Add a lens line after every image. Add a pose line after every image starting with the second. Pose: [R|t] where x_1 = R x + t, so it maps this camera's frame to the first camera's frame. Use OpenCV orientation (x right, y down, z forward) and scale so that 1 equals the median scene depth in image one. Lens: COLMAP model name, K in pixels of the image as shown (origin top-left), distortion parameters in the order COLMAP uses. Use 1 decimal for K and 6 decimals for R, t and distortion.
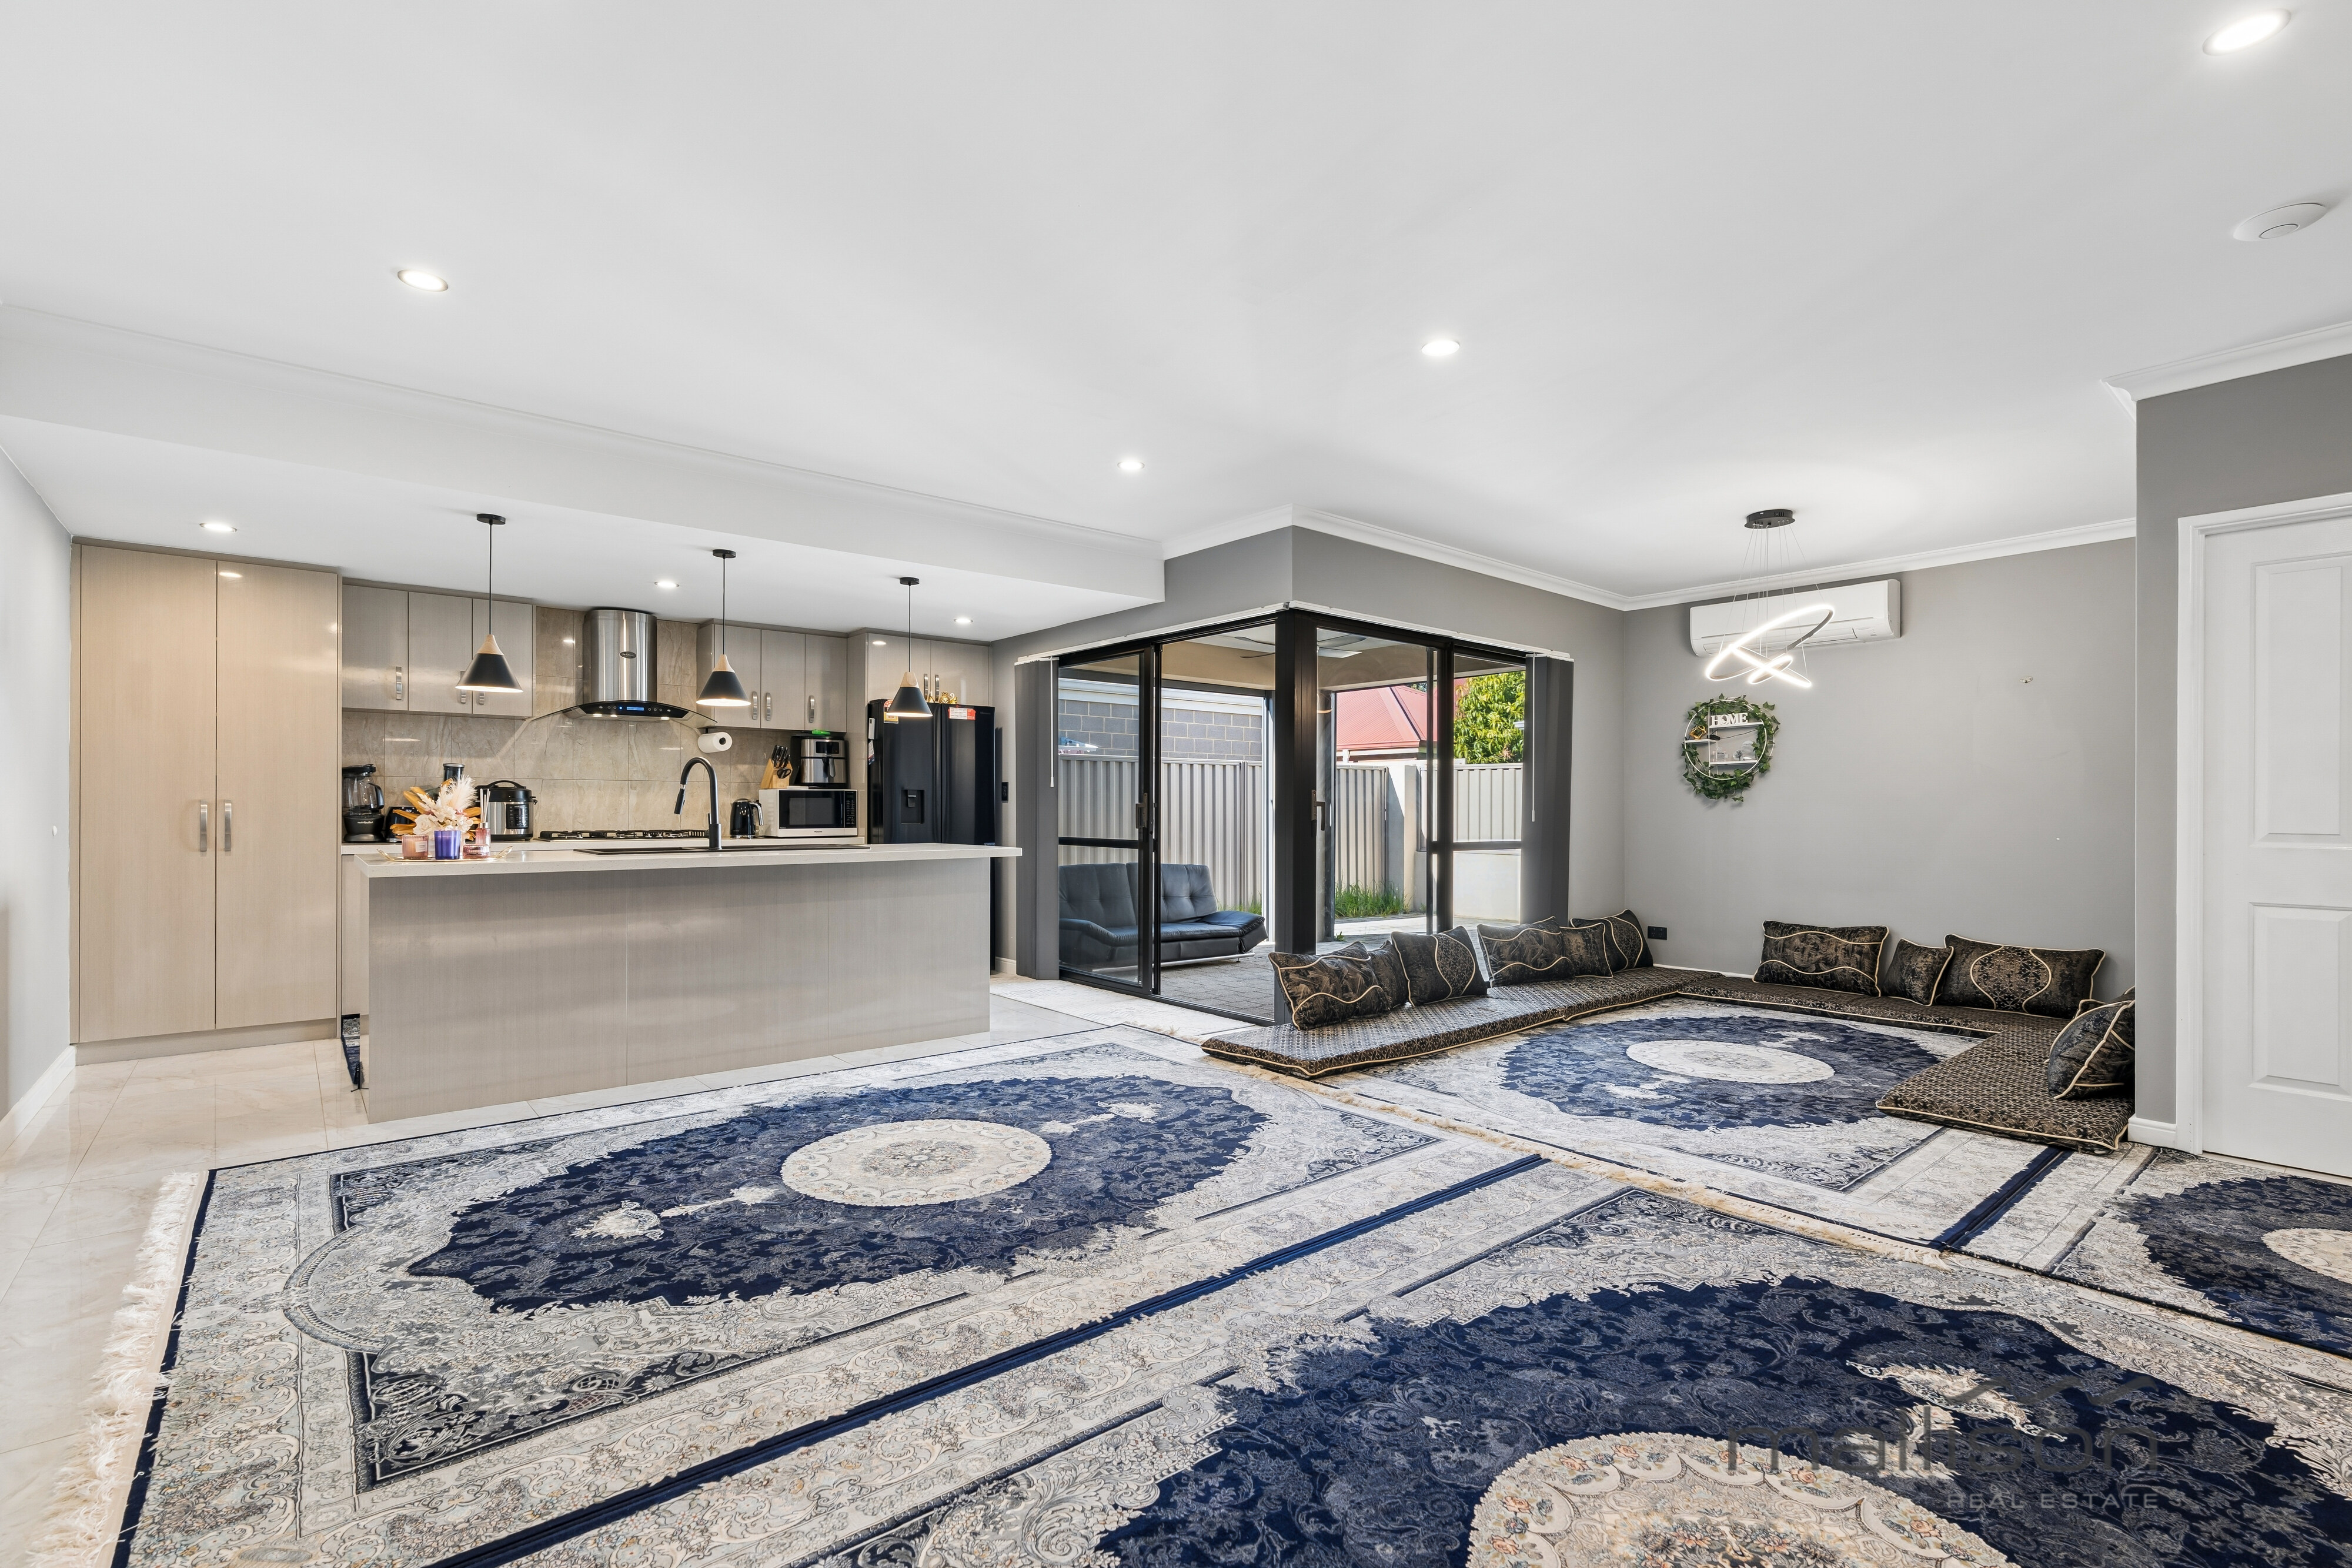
lens RADIAL K [[1063.6, 0, 1176.5], [0, 1063.6, 803.6], [0, 0, 1]] dist [-0.009949, 0.004568]
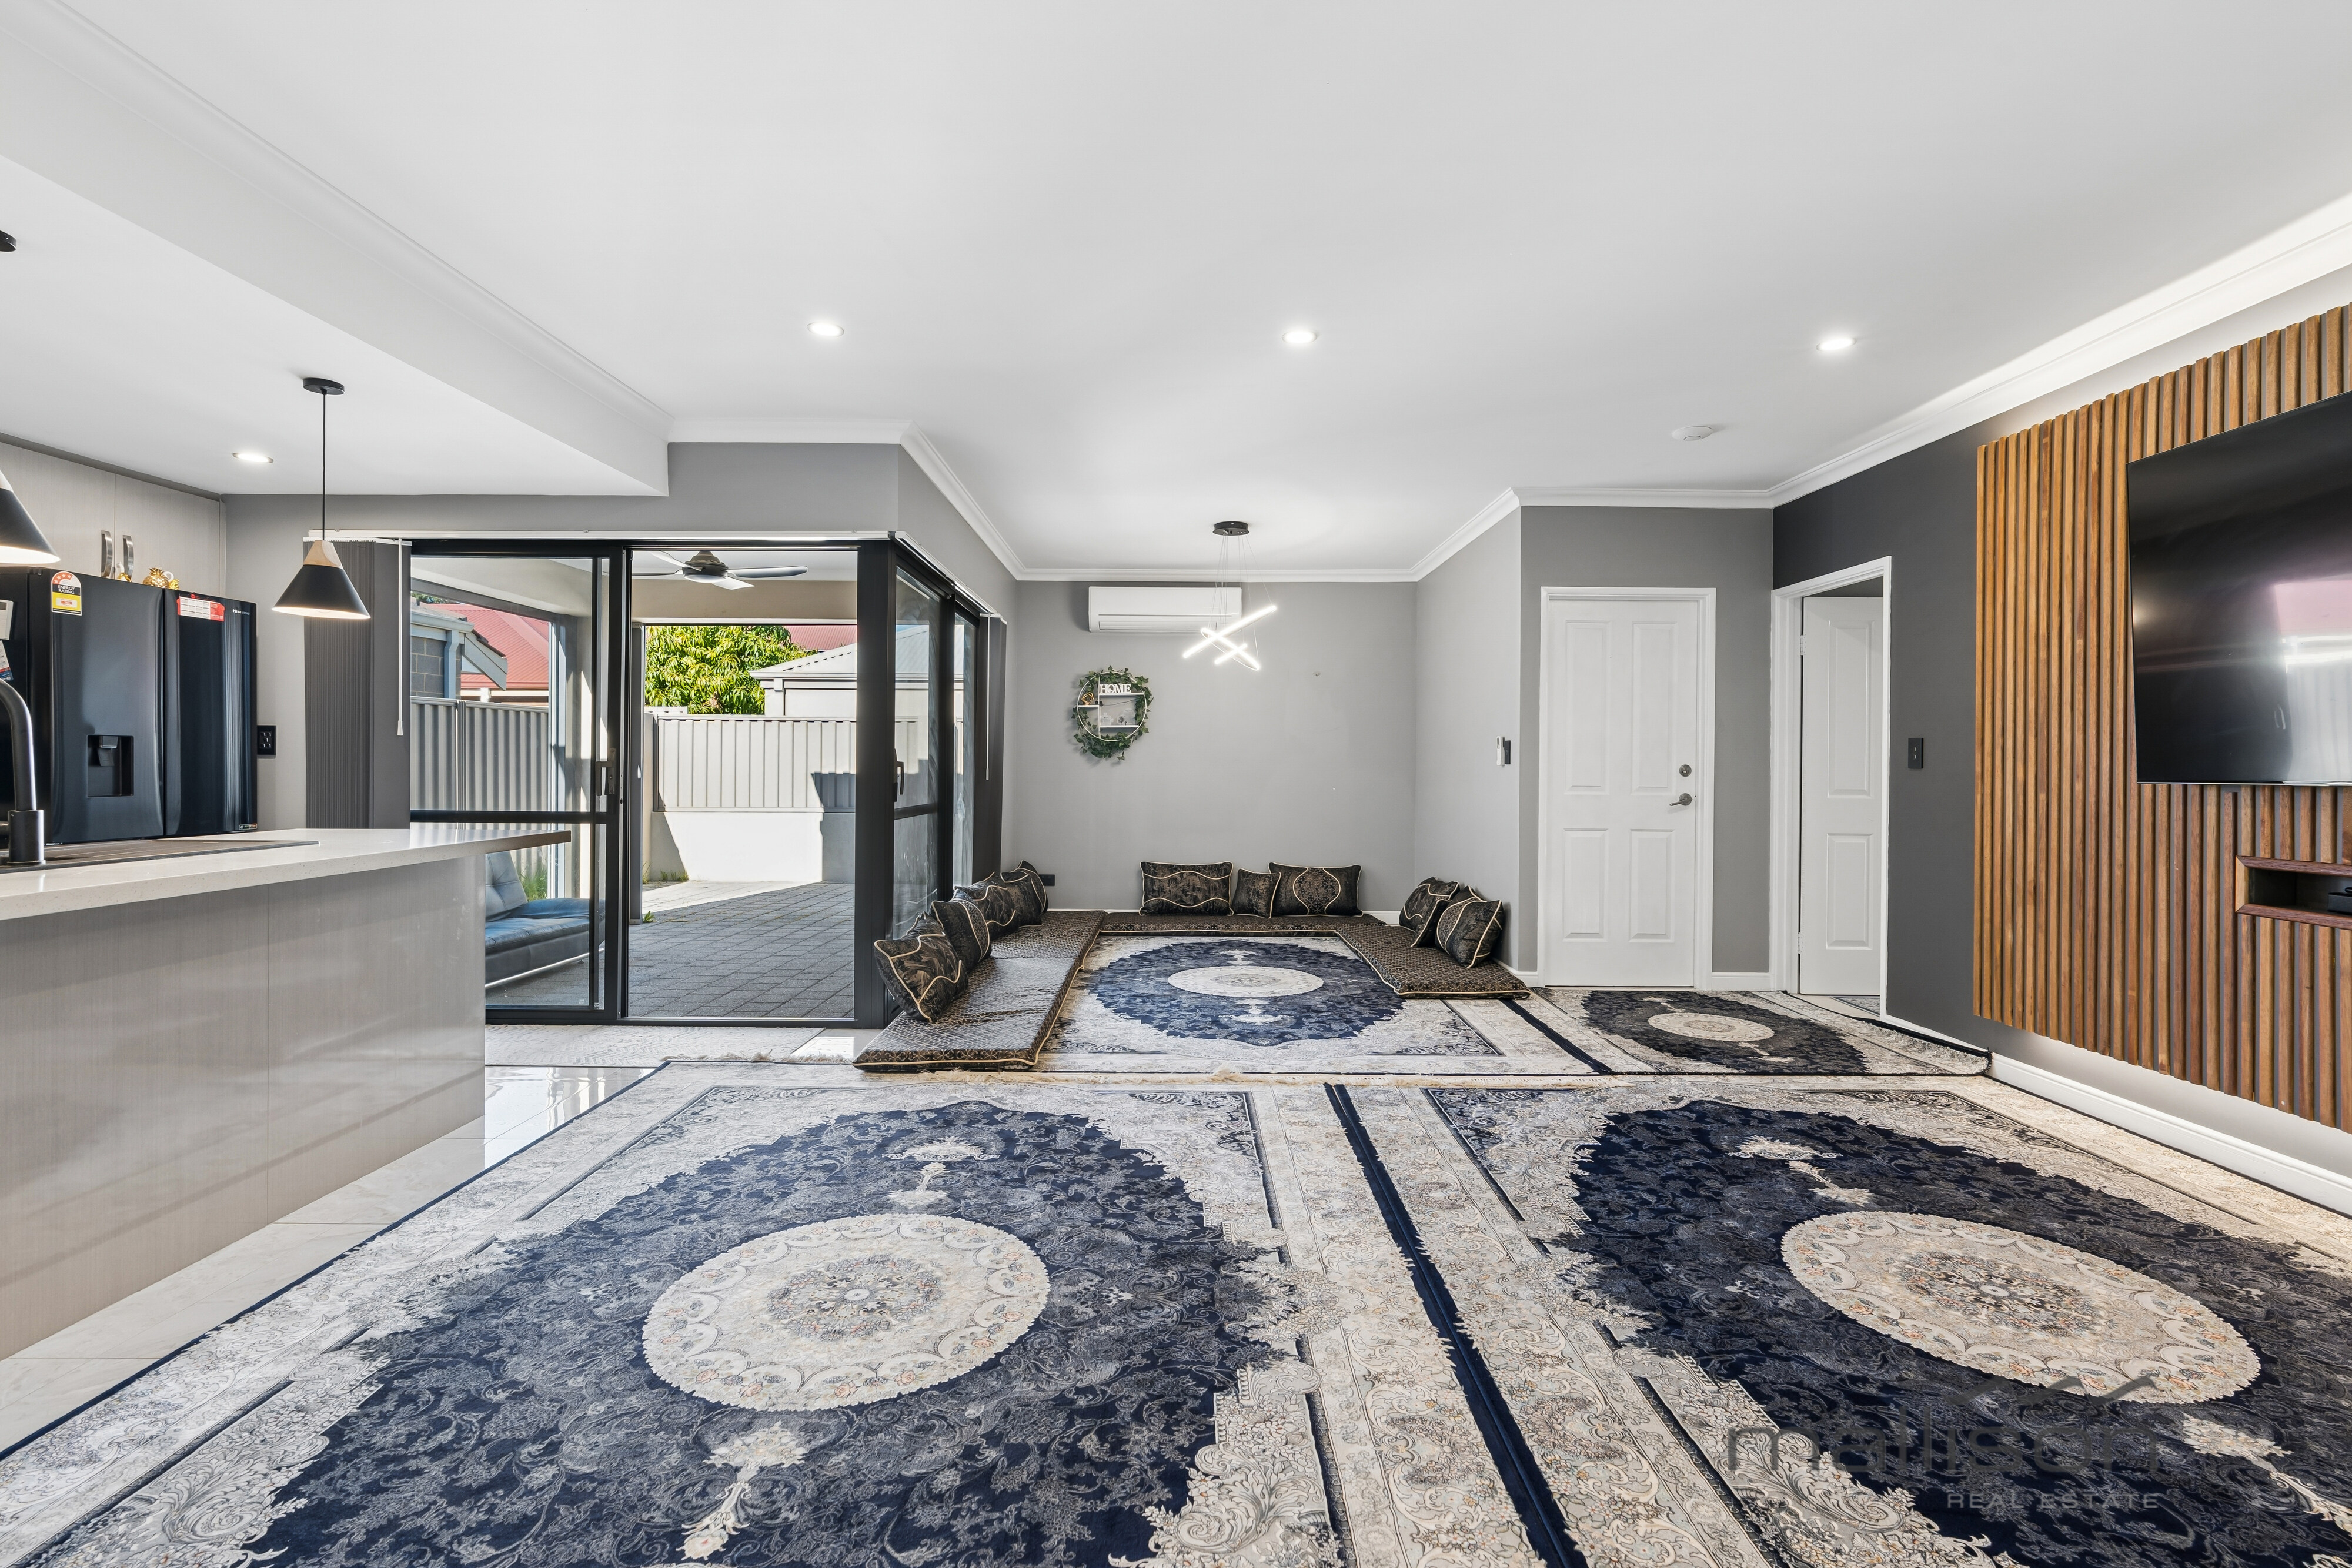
lens RADIAL K [[1065.1, 0, 1181.3], [0, 1065.1, 762.2], [0, 0, 1]] dist [-0.007857, 0.000424]
pose [[0.642194, 0.001249, 0.766541, -0.362794], [-0.007496, 0.999961, 0.004651, -0.006724], [-0.766505, -0.008732, 0.642179, 0.235390]]
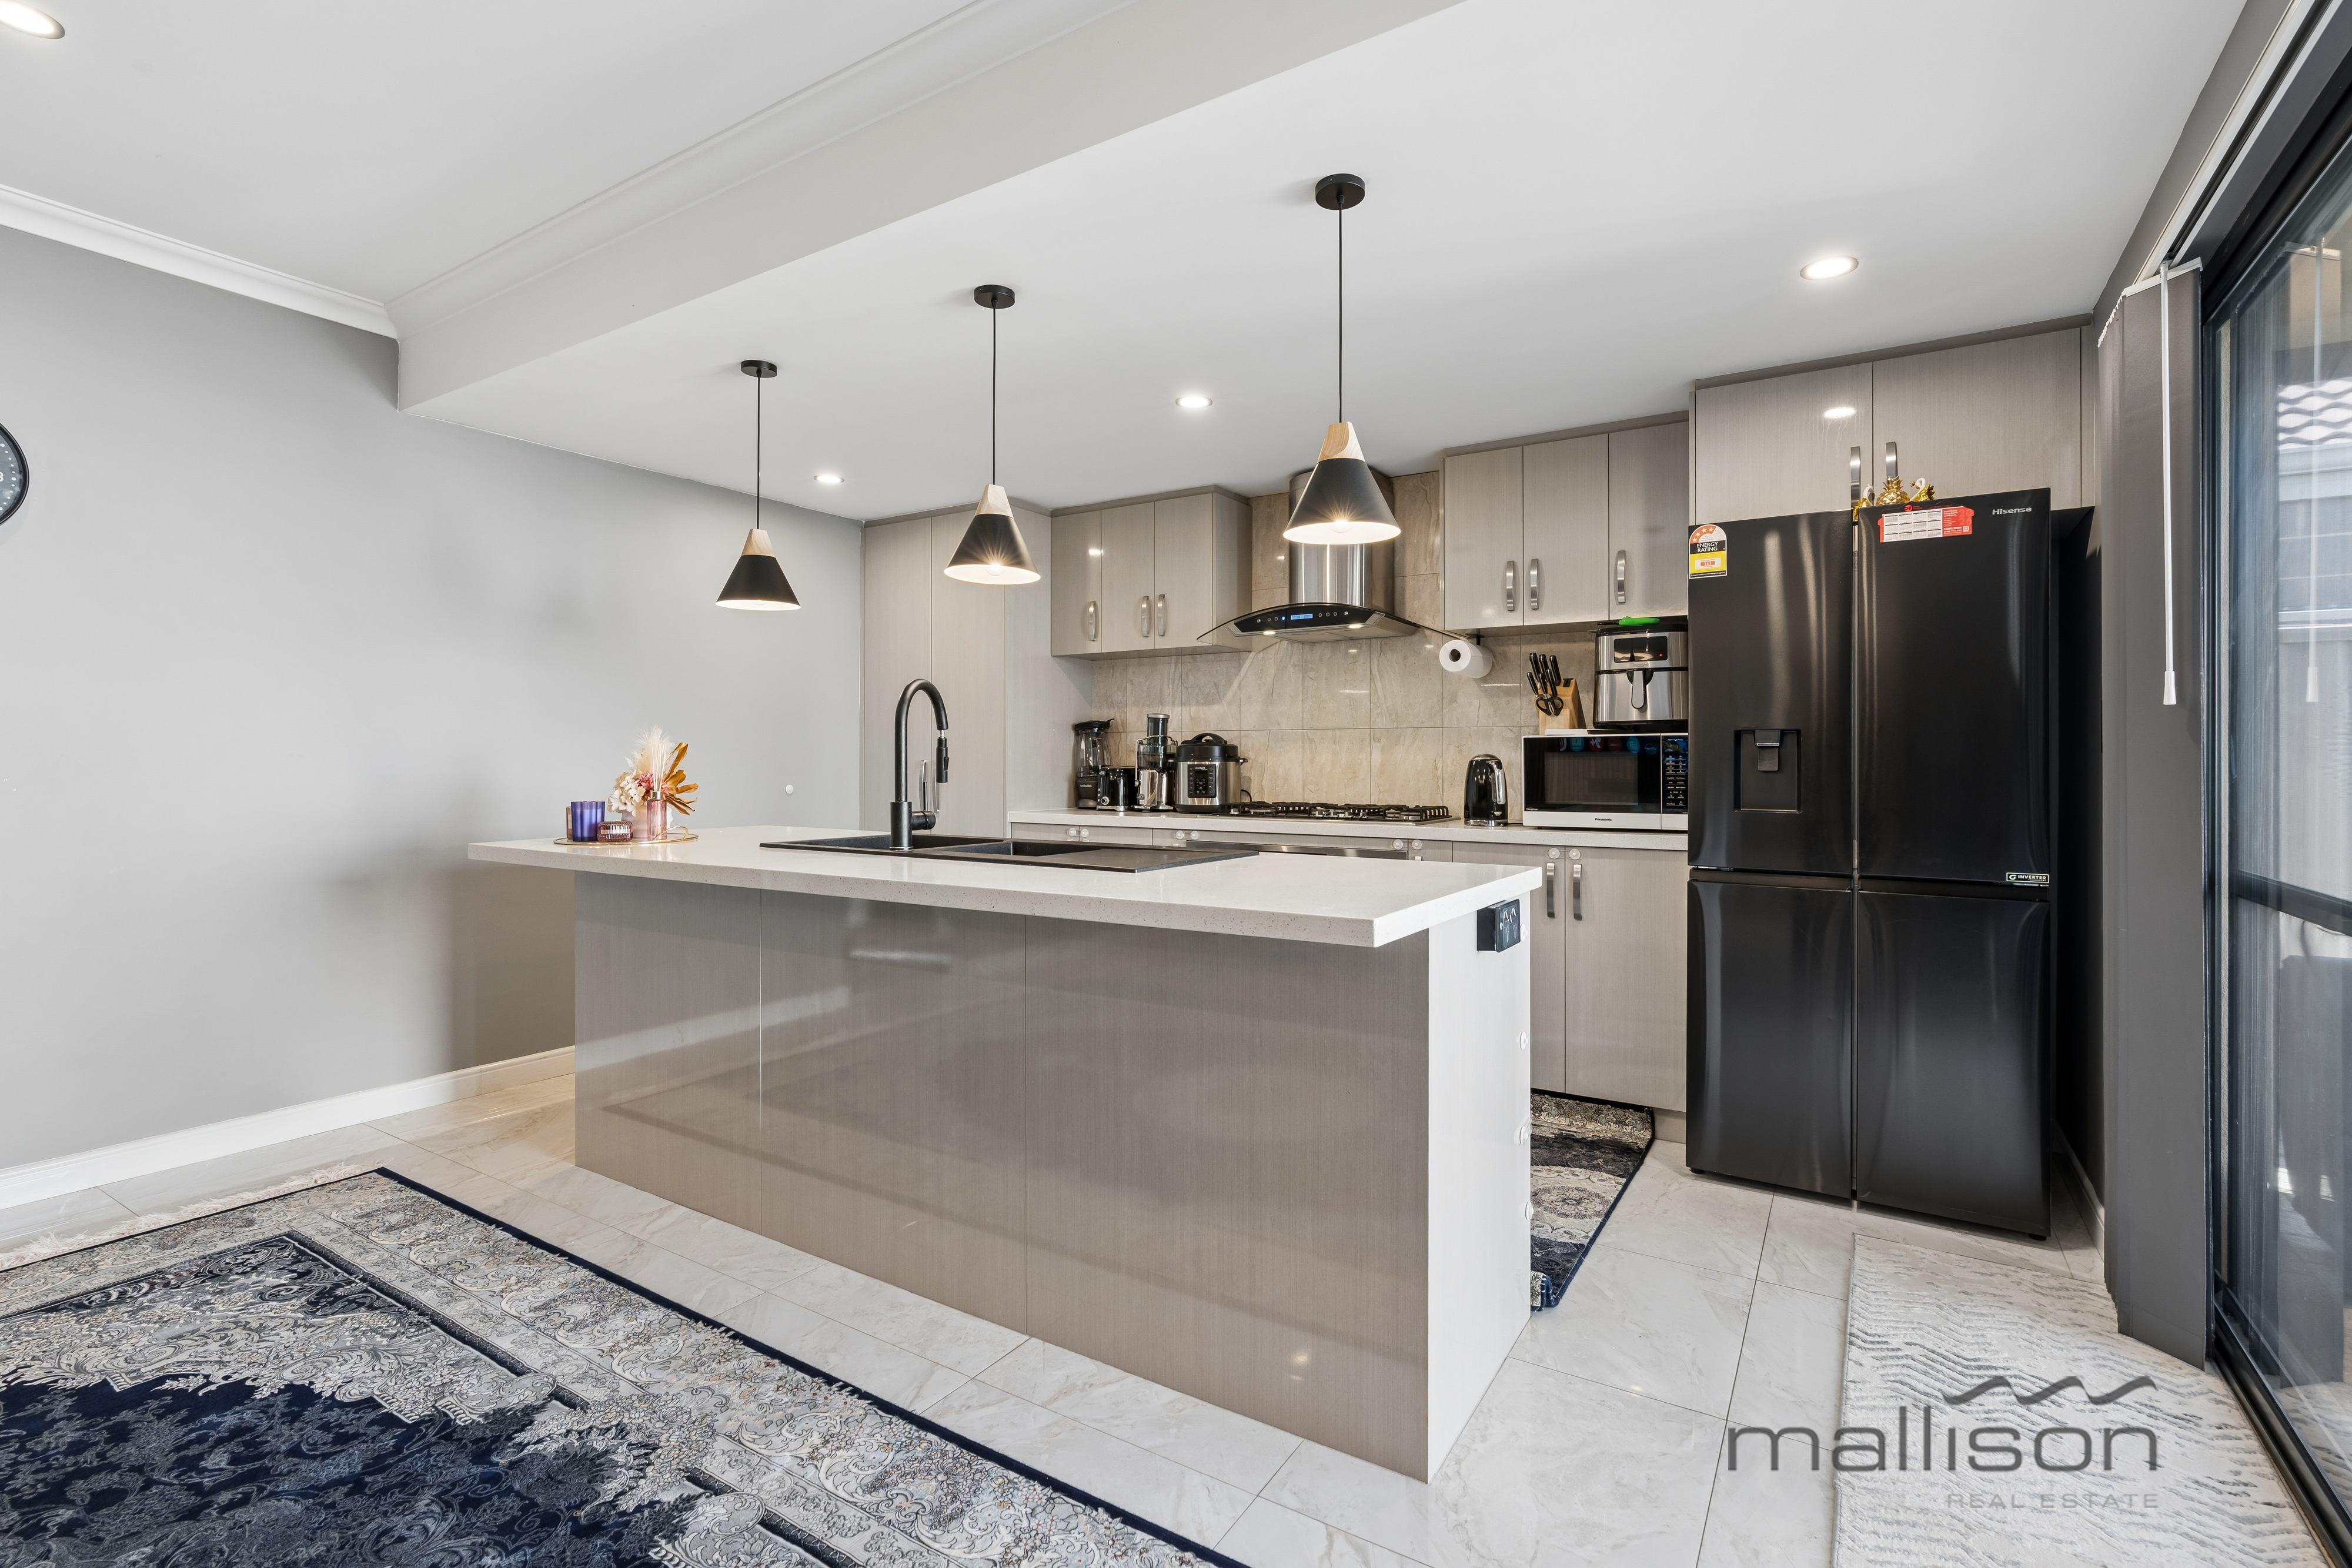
lens RADIAL K [[1076.7, 0, 1185.0], [0, 1076.7, 763.6], [0, 0, 1]] dist [-0.003169, 0.001426]
pose [[0.305321, -0.000786, -0.952249, 0.096792], [0.001067, 0.999999, -0.000484, 0.000310], [0.952249, -0.000869, 0.305322, 0.756790]]
